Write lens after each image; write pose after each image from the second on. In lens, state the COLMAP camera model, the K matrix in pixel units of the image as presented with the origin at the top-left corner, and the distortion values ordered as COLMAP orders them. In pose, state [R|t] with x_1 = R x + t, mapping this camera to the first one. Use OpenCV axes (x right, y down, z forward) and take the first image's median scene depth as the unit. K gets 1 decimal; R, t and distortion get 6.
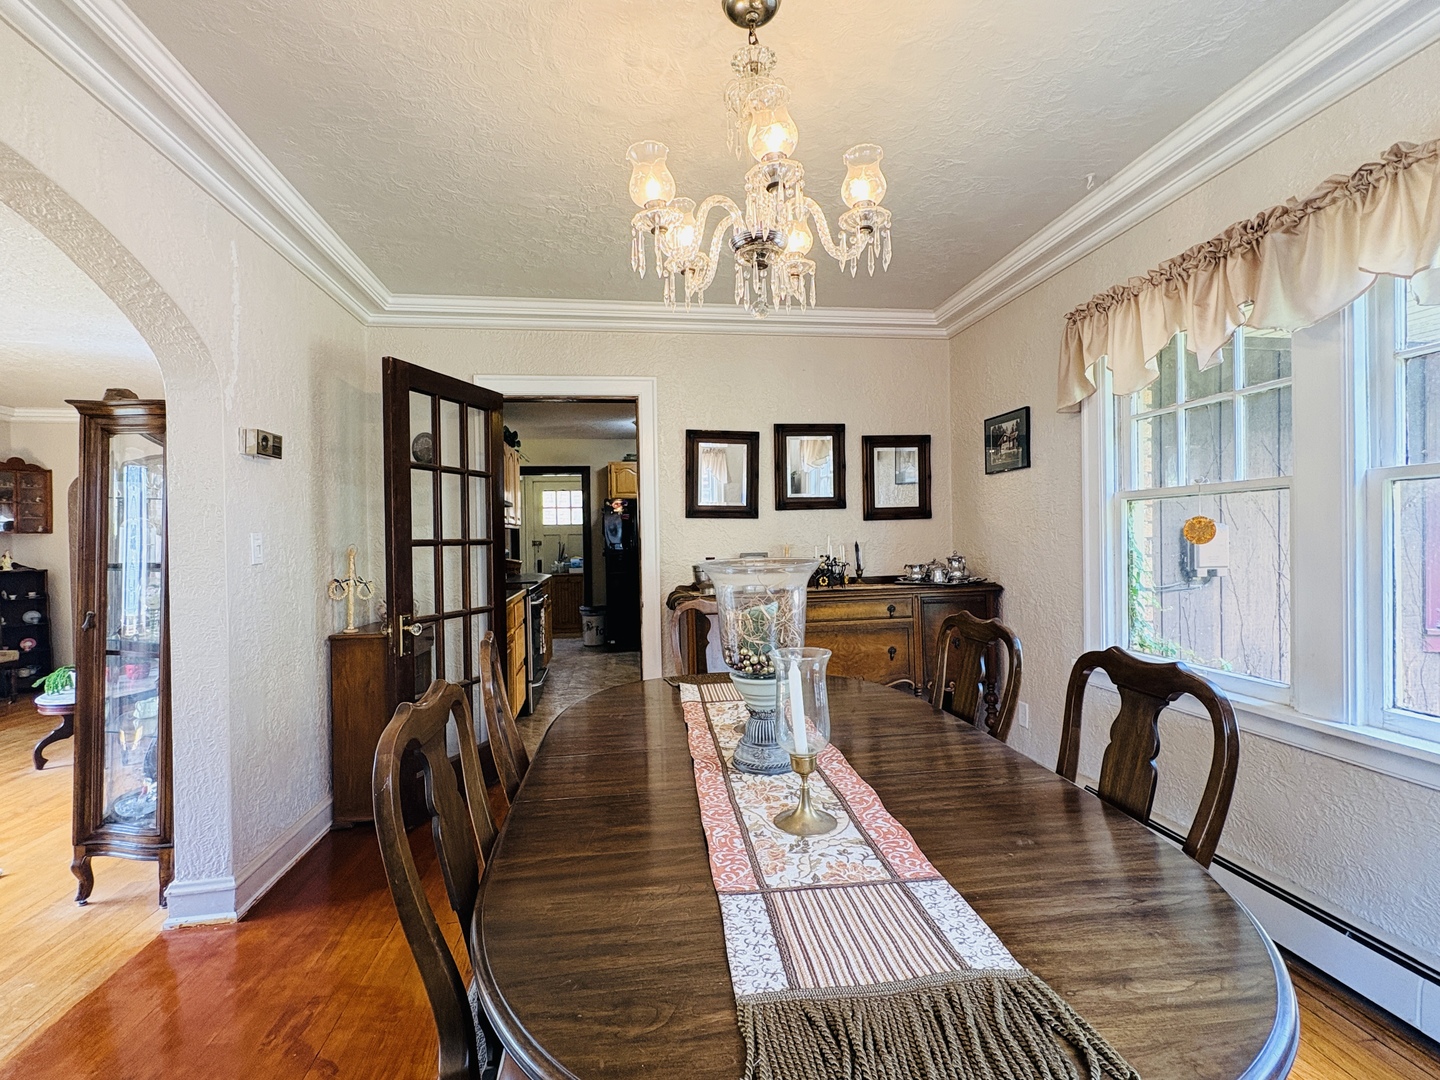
lens RADIAL K [[661.6, 0, 721.6], [0, 661.6, 540.0], [0, 0, 1]] dist [0.000613, 0.000112]
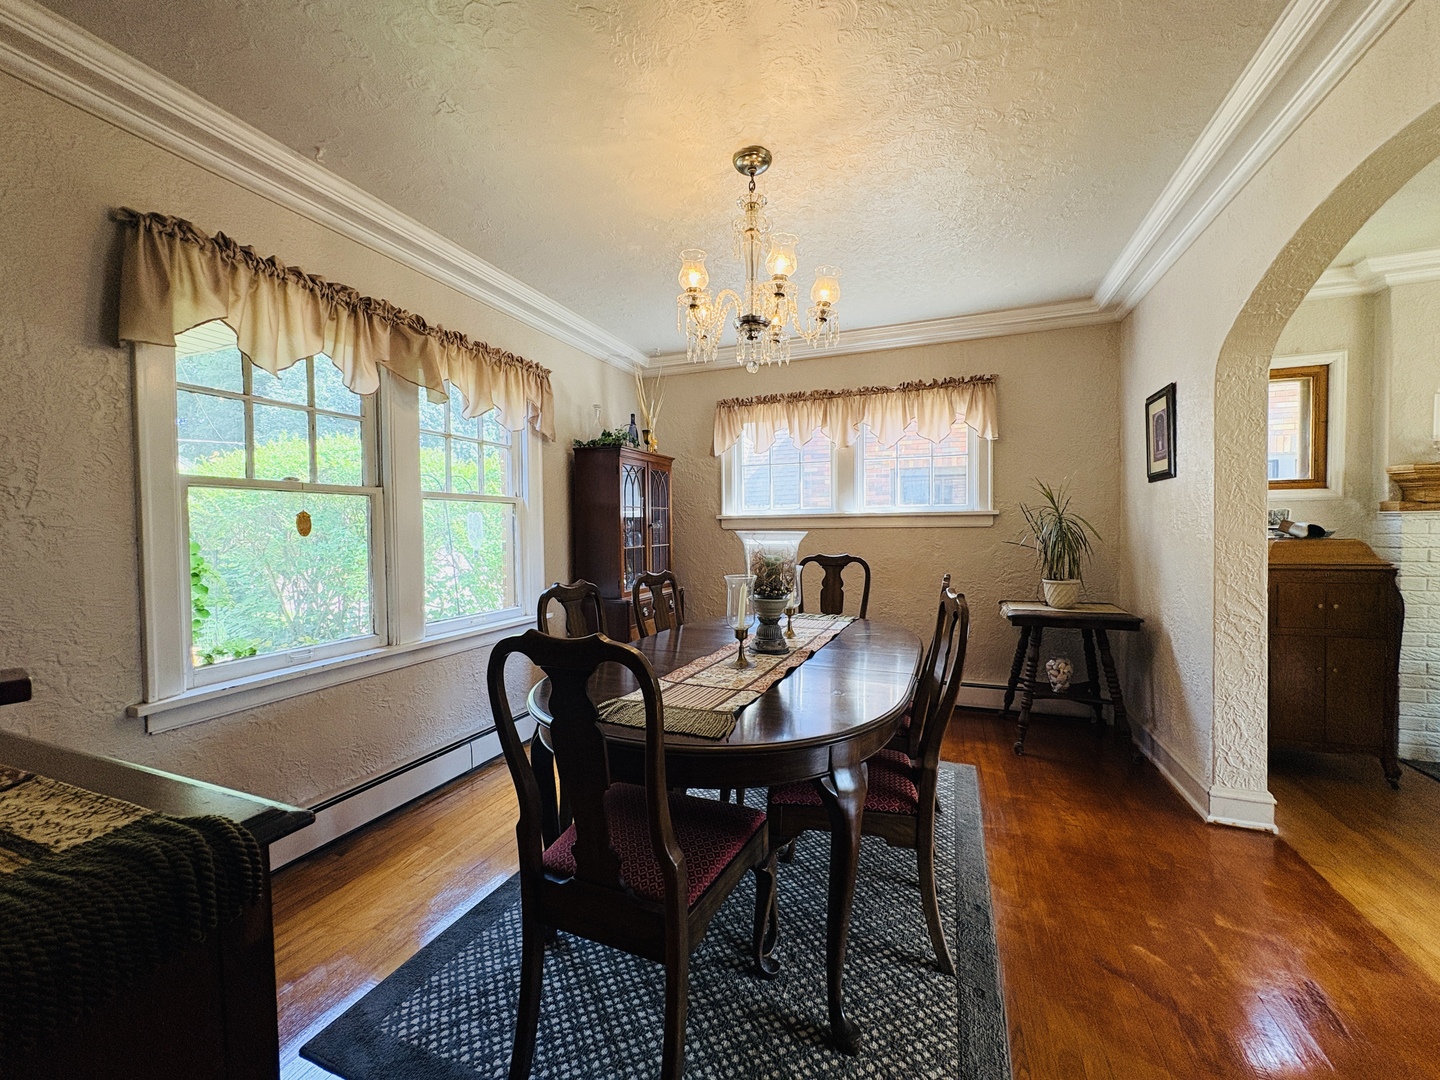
lens RADIAL K [[572.6, 0, 719.3], [0, 572.6, 537.5], [0, 0, 1]] dist [0.000197, 0.000409]
pose [[-0.869637, 0.020658, 0.493260, -0.246101], [0.029418, 0.999517, 0.010004, 0.013018], [-0.492815, 0.023211, -0.869824, 1.047732]]
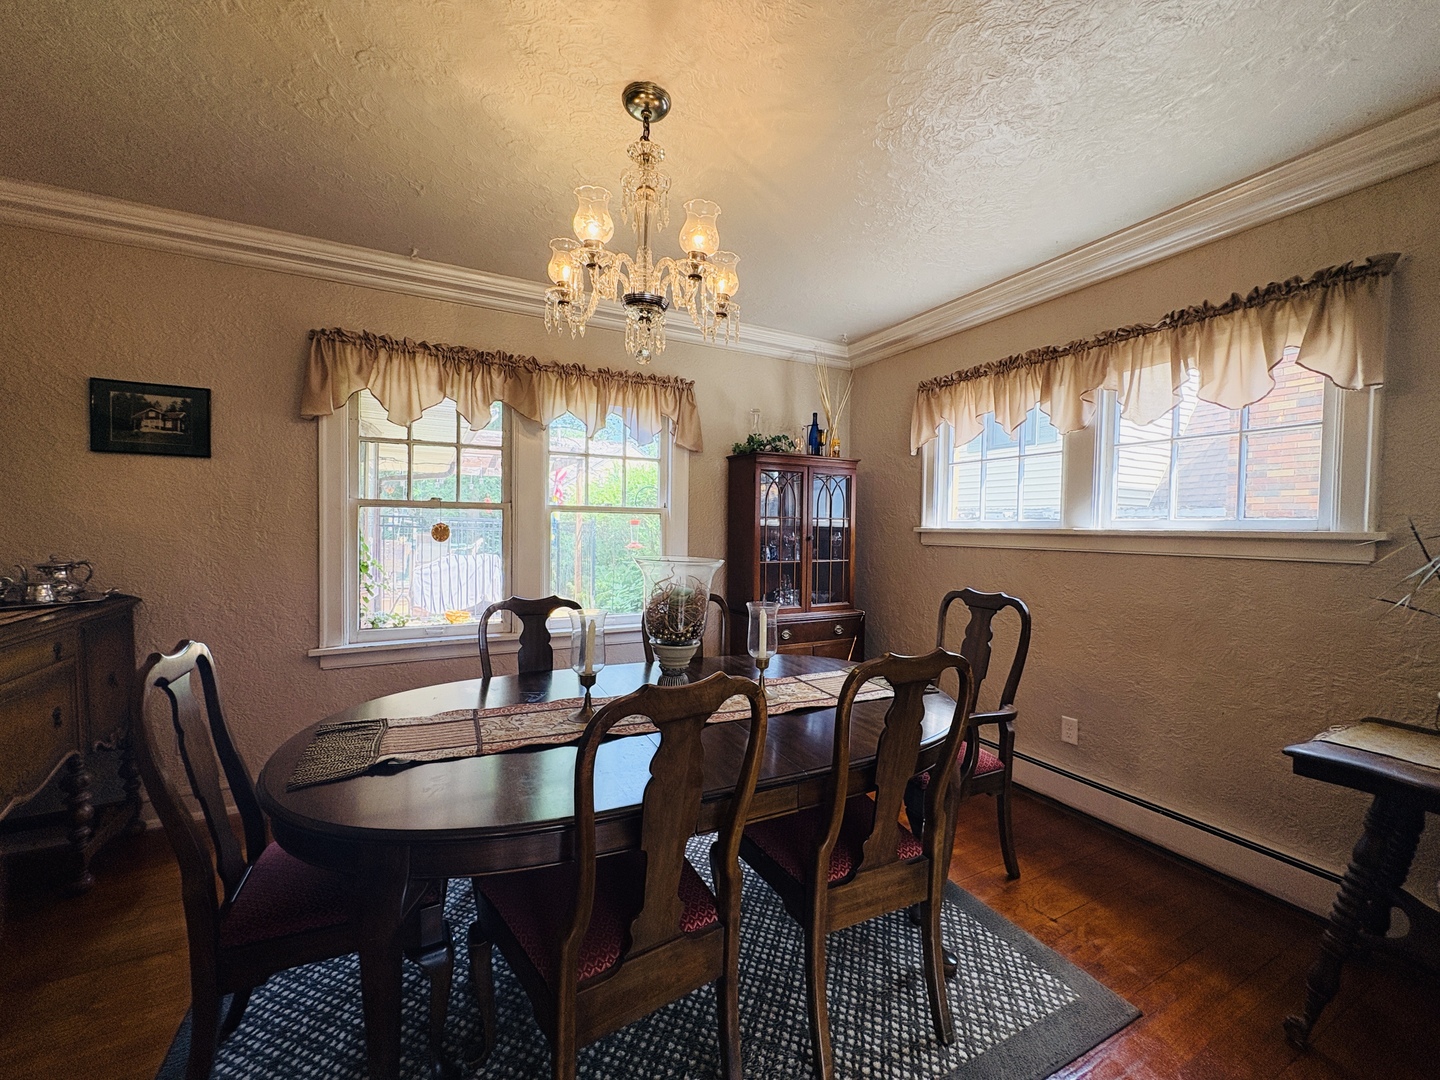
lens RADIAL K [[572.6, 0, 722.5], [0, 572.6, 543.2], [0, 0, 1]] dist [0.000197, 0.000409]
pose [[-0.327009, -0.013862, 0.944920, -0.481491], [-0.004897, 0.999904, 0.012974, -0.007732], [-0.945009, -0.000384, -0.327045, 0.581218]]
